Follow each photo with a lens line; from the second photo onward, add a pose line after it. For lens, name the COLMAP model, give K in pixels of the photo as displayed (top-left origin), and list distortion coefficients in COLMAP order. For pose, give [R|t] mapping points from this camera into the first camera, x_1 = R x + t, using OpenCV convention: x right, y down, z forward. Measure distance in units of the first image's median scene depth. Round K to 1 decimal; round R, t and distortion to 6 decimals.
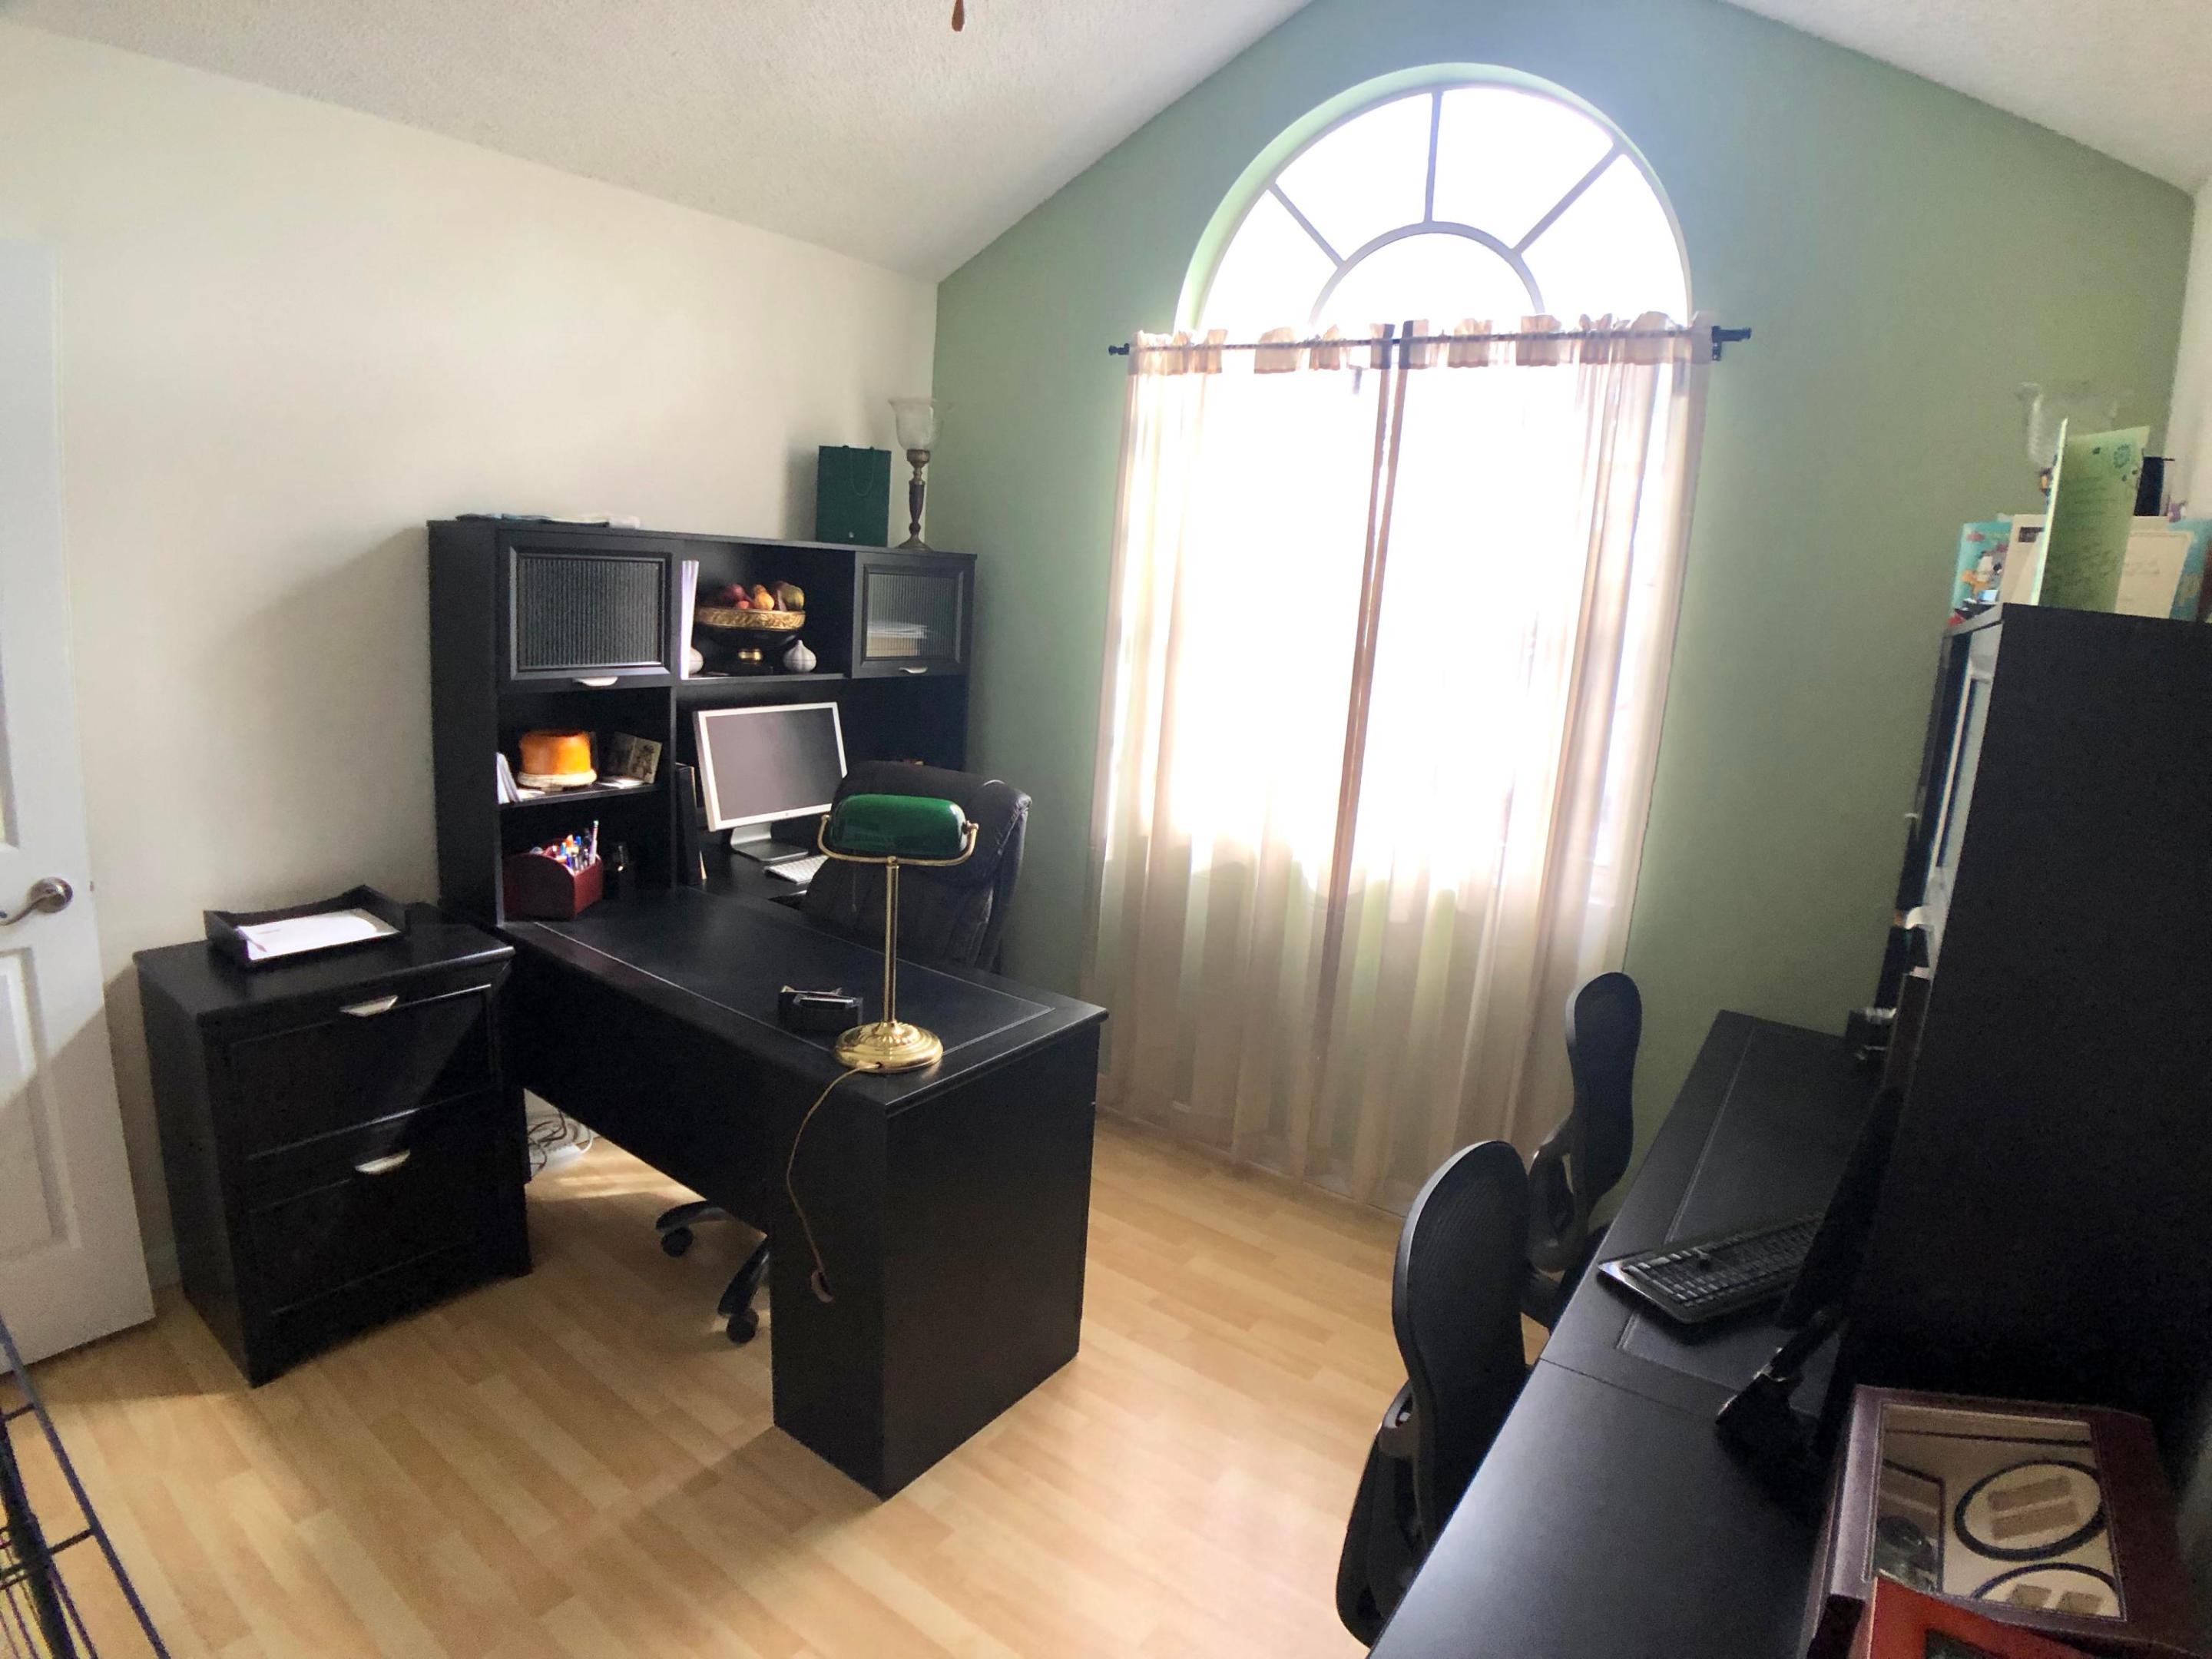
lens RADIAL K [[1178.0, 0, 1113.4], [0, 1178.0, 824.5], [0, 0, 1]] dist [-0.137048, 0.028157]
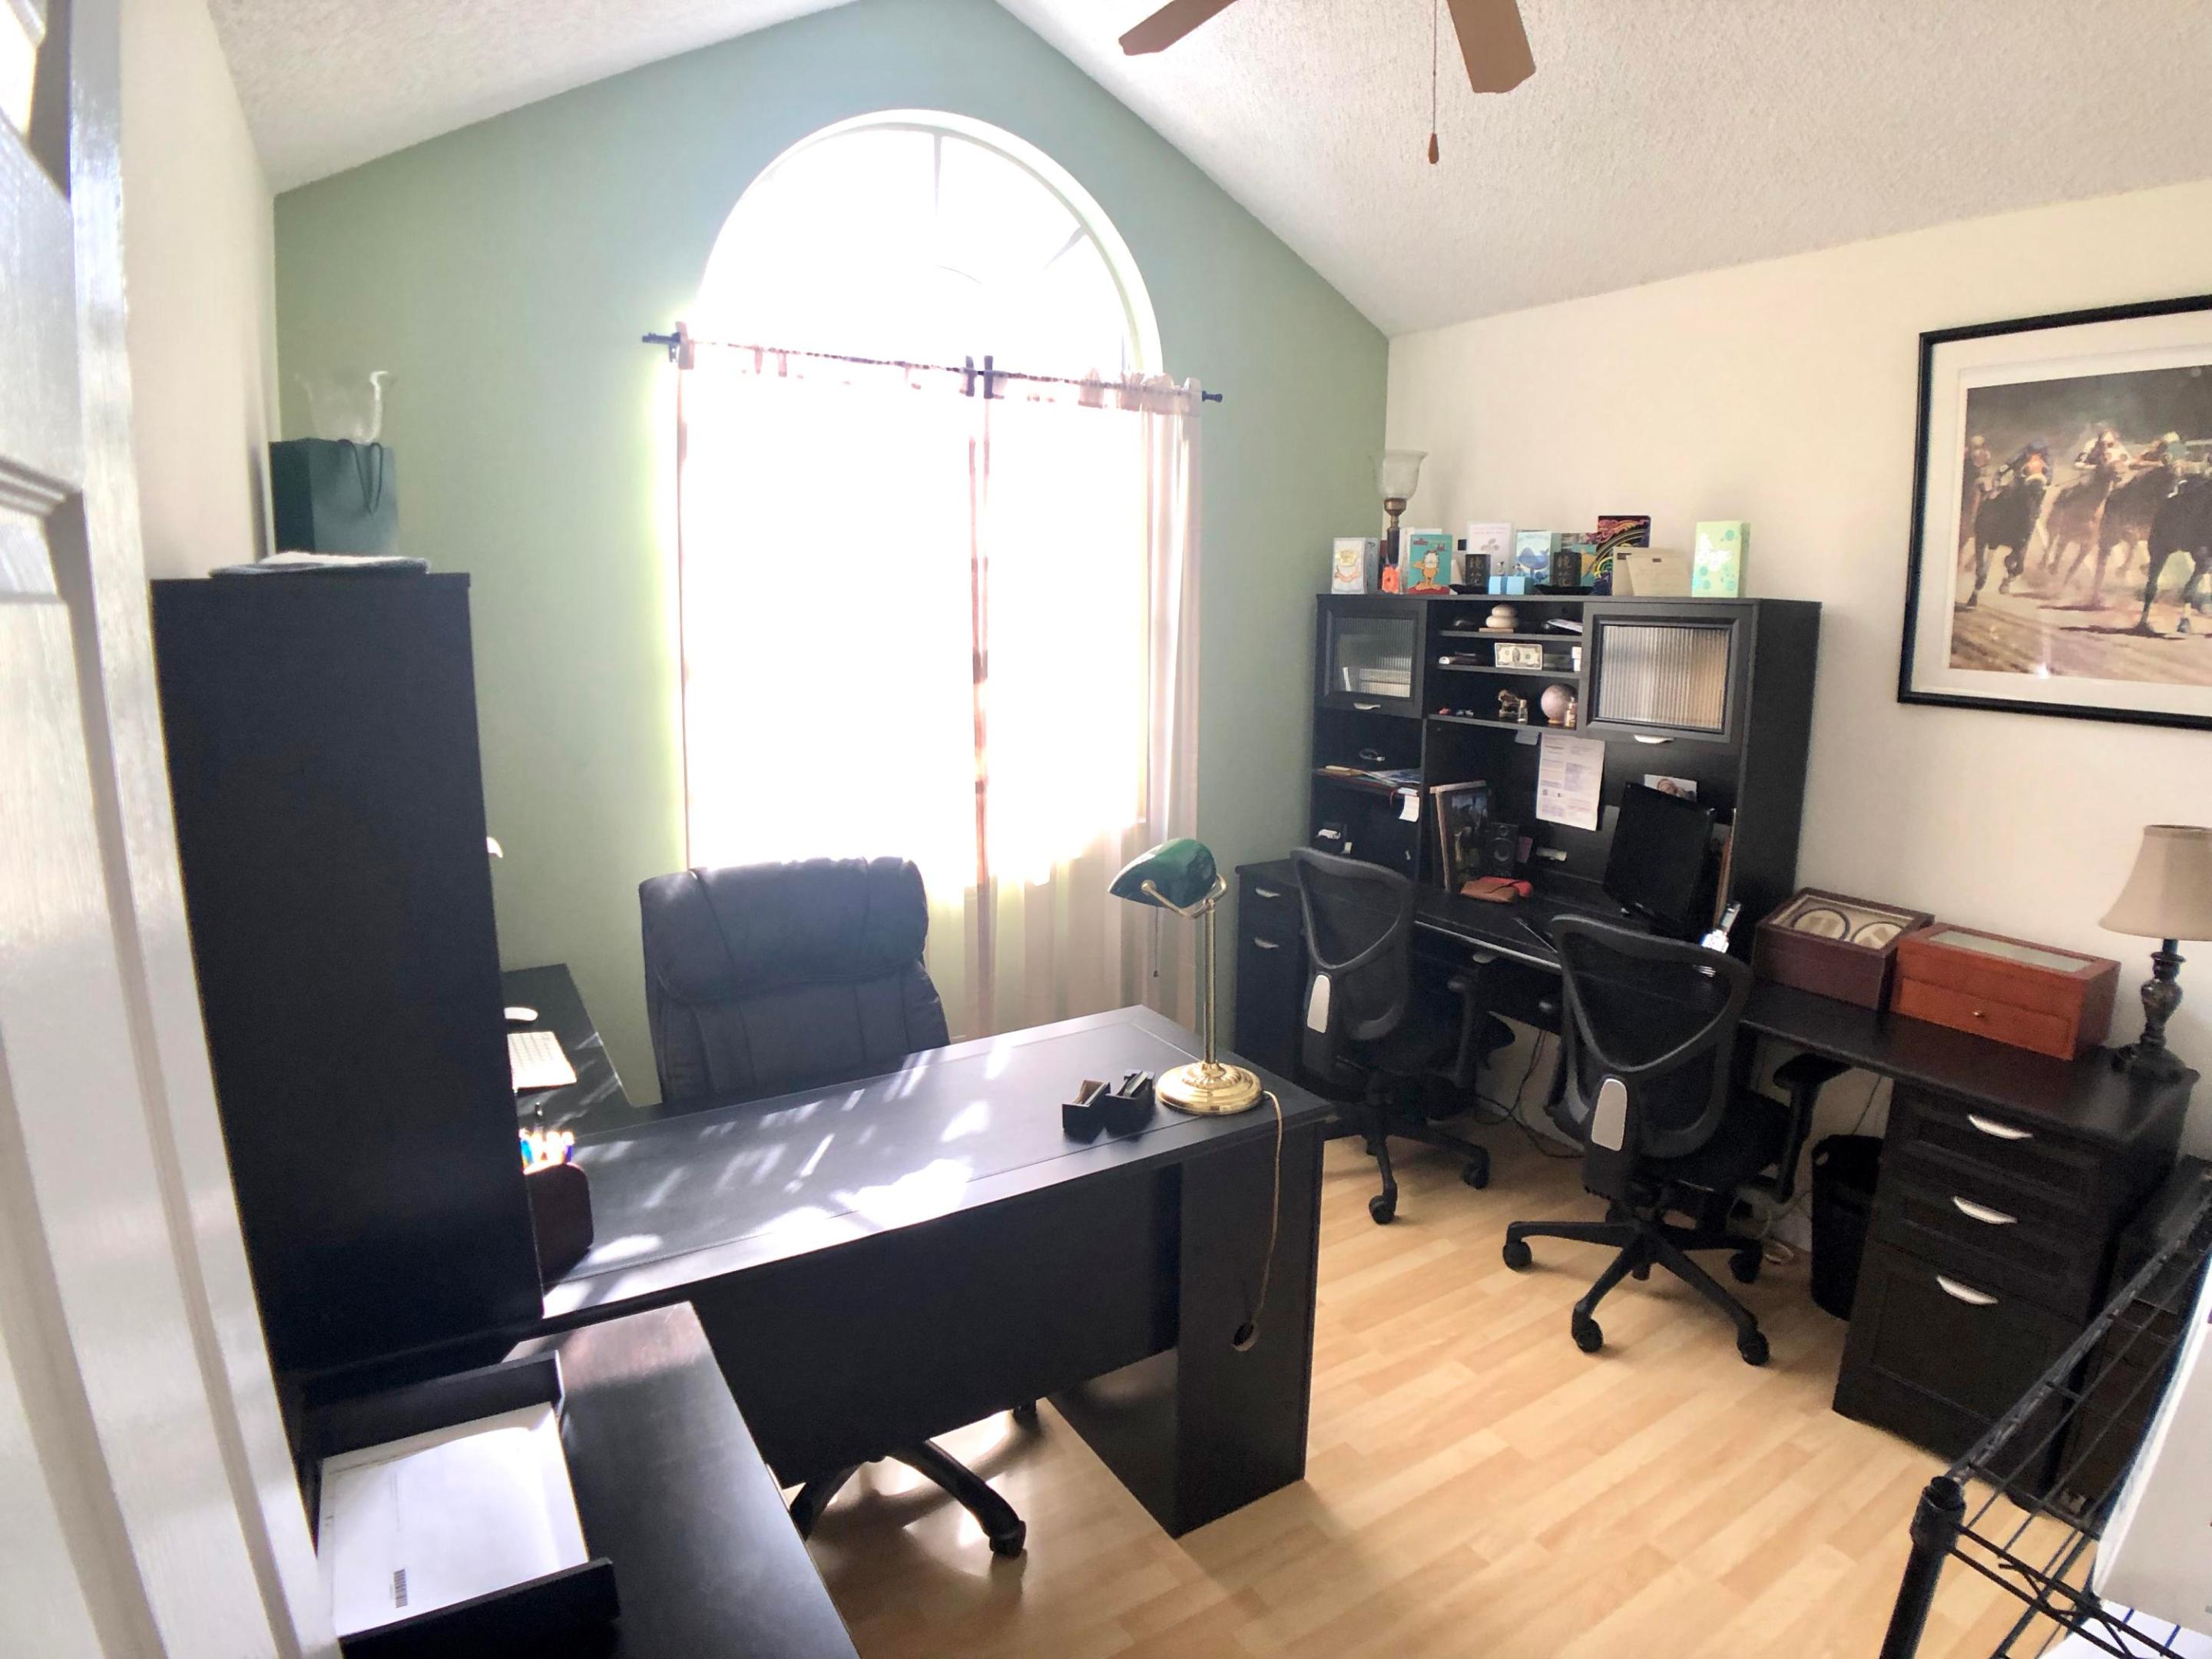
lens RADIAL K [[1178.0, 0, 1113.4], [0, 1178.0, 824.5], [0, 0, 1]] dist [-0.137048, 0.028157]
pose [[0.381348, -0.237584, 0.893380, -0.875953], [0.214963, 0.962709, 0.164262, -0.170121], [-0.899091, 0.129403, 0.418199, 0.512068]]
